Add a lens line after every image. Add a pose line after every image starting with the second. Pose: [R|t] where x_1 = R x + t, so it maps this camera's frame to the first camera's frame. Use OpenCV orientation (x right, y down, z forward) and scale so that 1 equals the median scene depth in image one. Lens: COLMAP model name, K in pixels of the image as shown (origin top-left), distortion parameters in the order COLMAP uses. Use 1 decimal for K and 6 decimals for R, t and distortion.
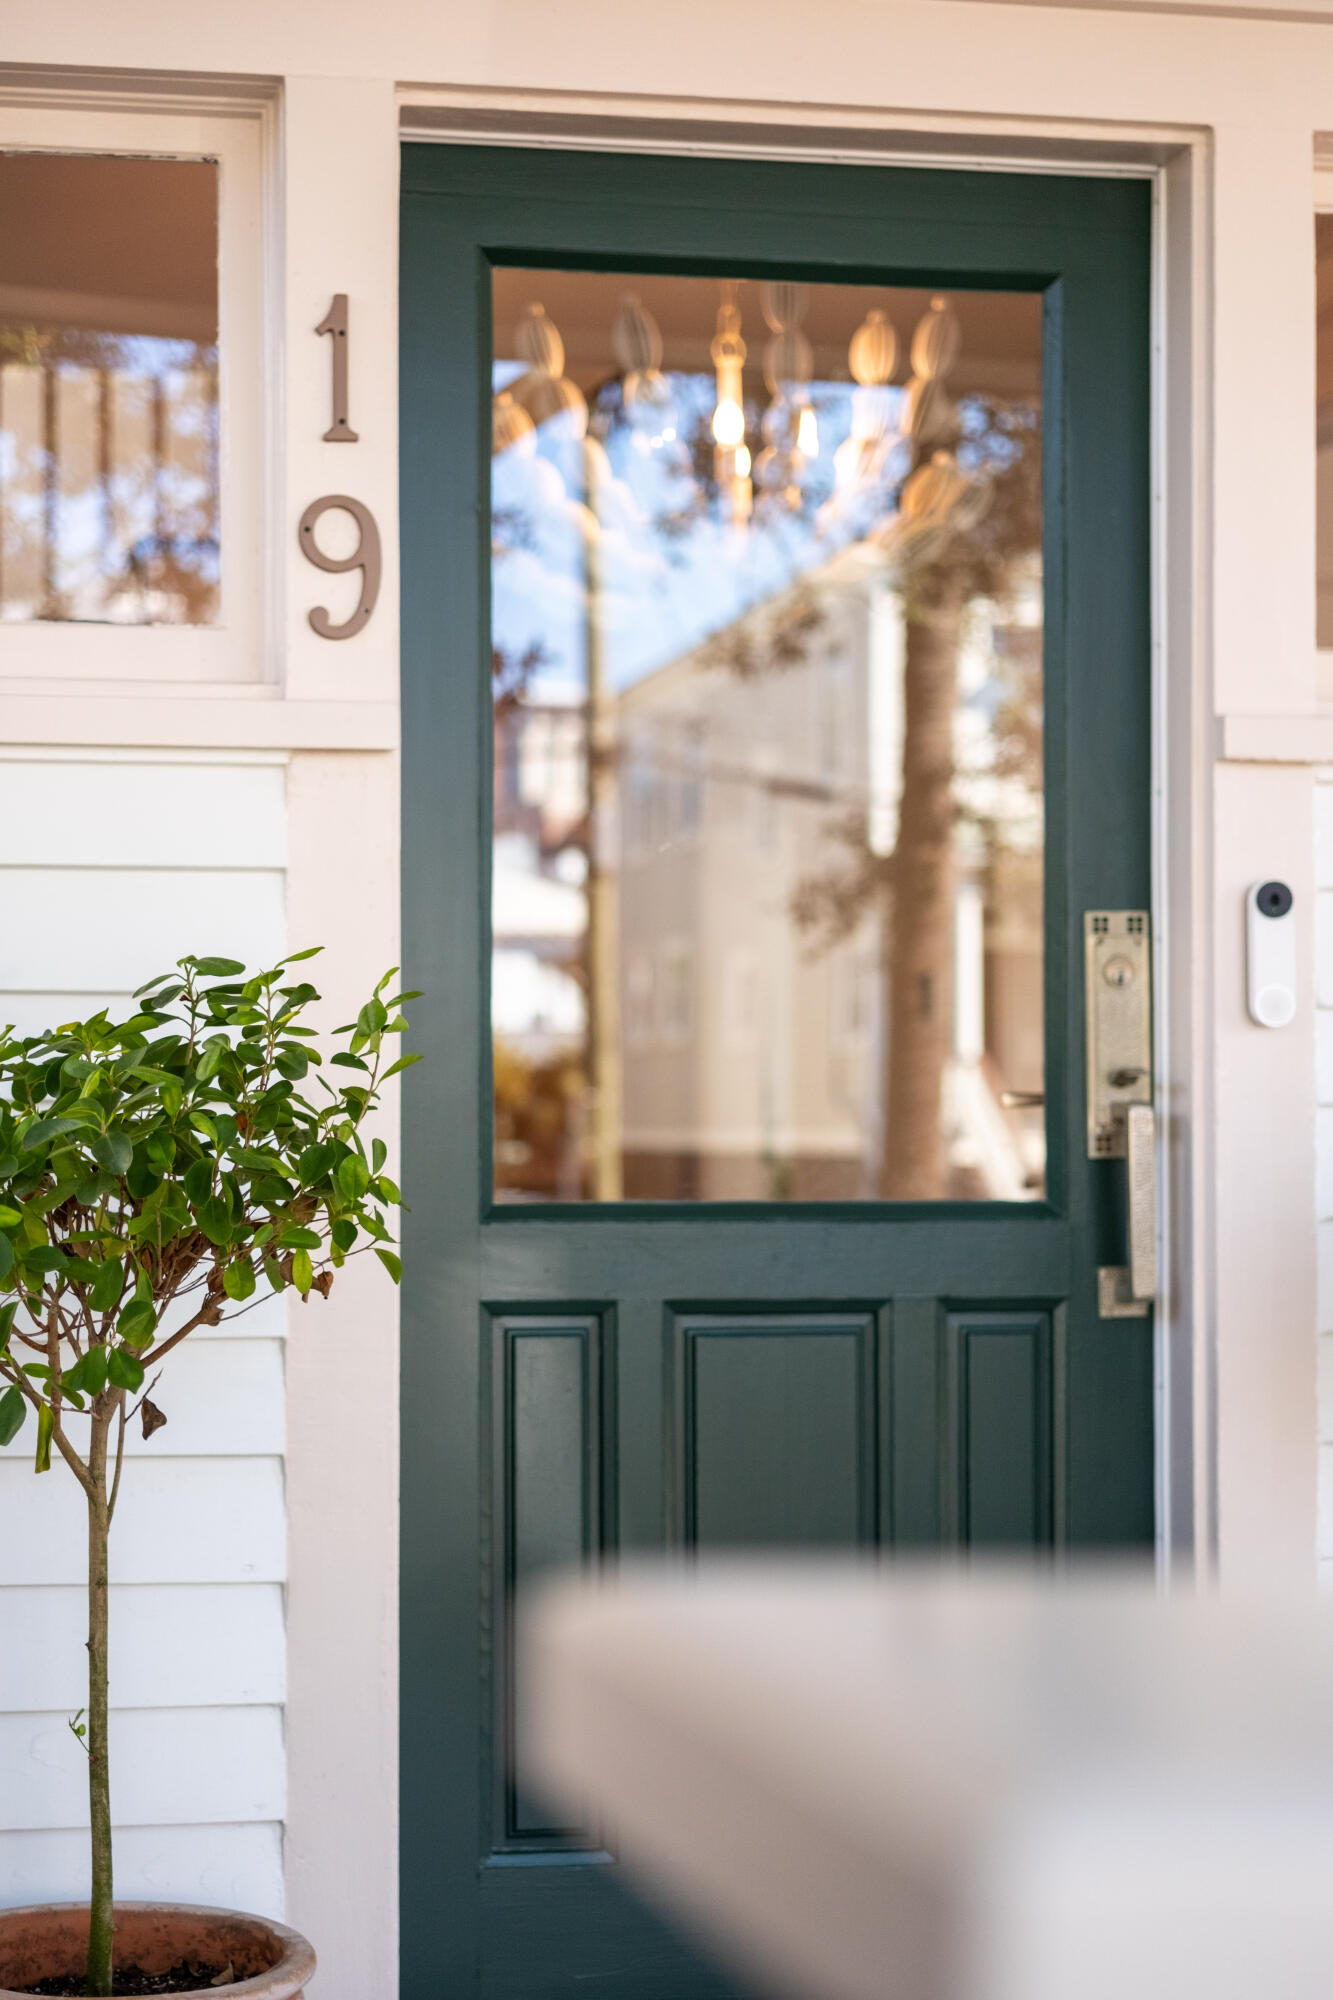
lens RADIAL K [[4012.7, 0, 664.2], [0, 4012.7, 1008.6], [0, 0, 1]] dist [0.201057, 0.000000]
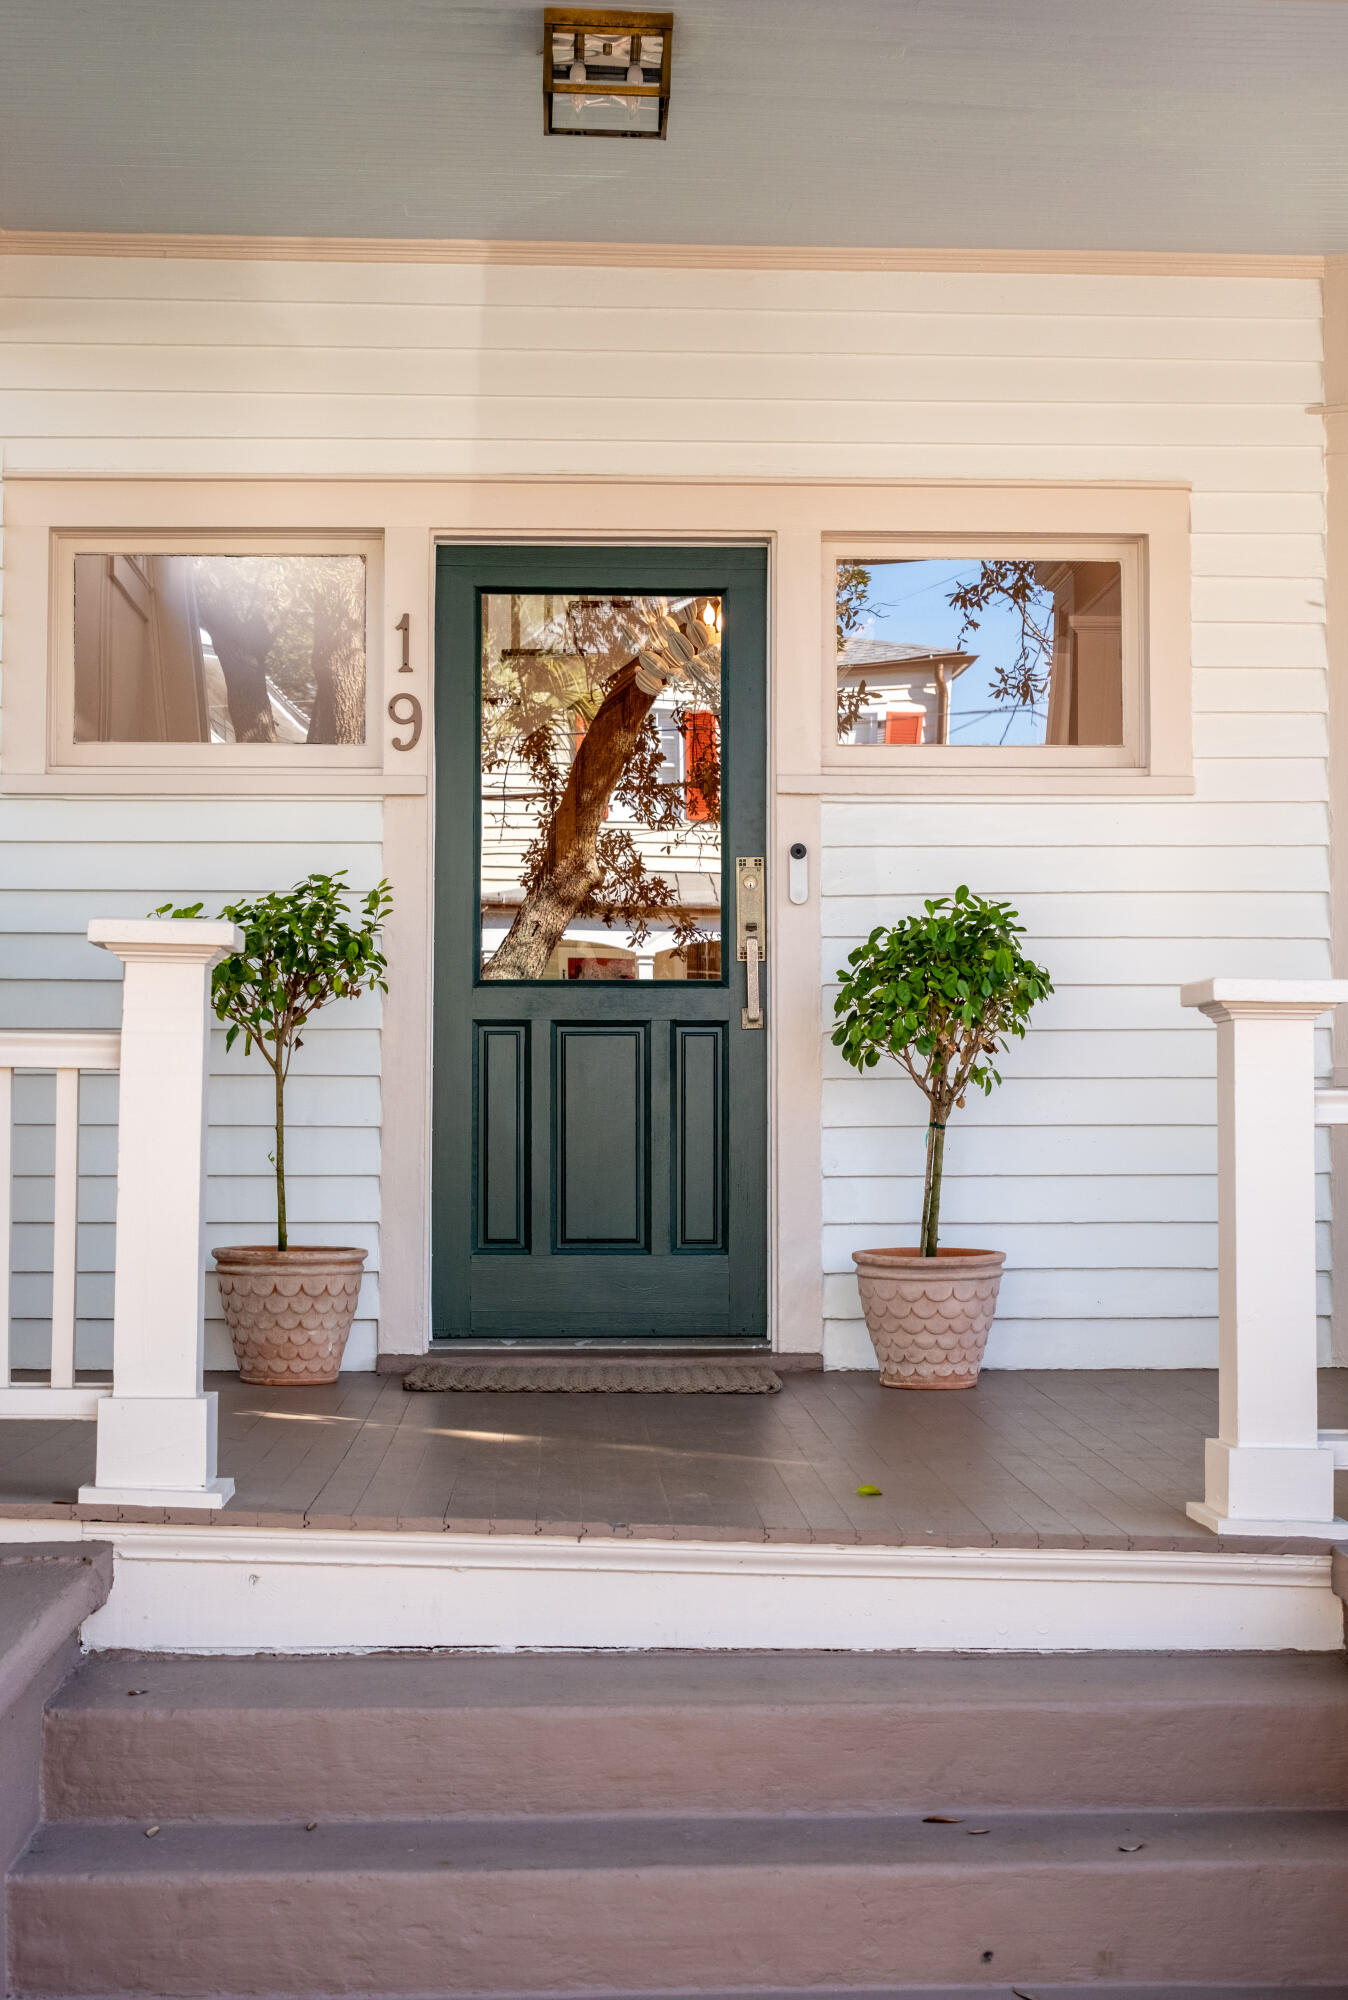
lens RADIAL K [[2981.2, 0, 675.8], [0, 2981.2, 995.6], [0, 0, 1]] dist [-0.024361, 0.000000]
pose [[0.987690, -0.004930, -0.156348, 0.358683], [0.006565, 0.999929, 0.009939, 0.041079], [0.156288, -0.010843, 0.987652, -0.768918]]
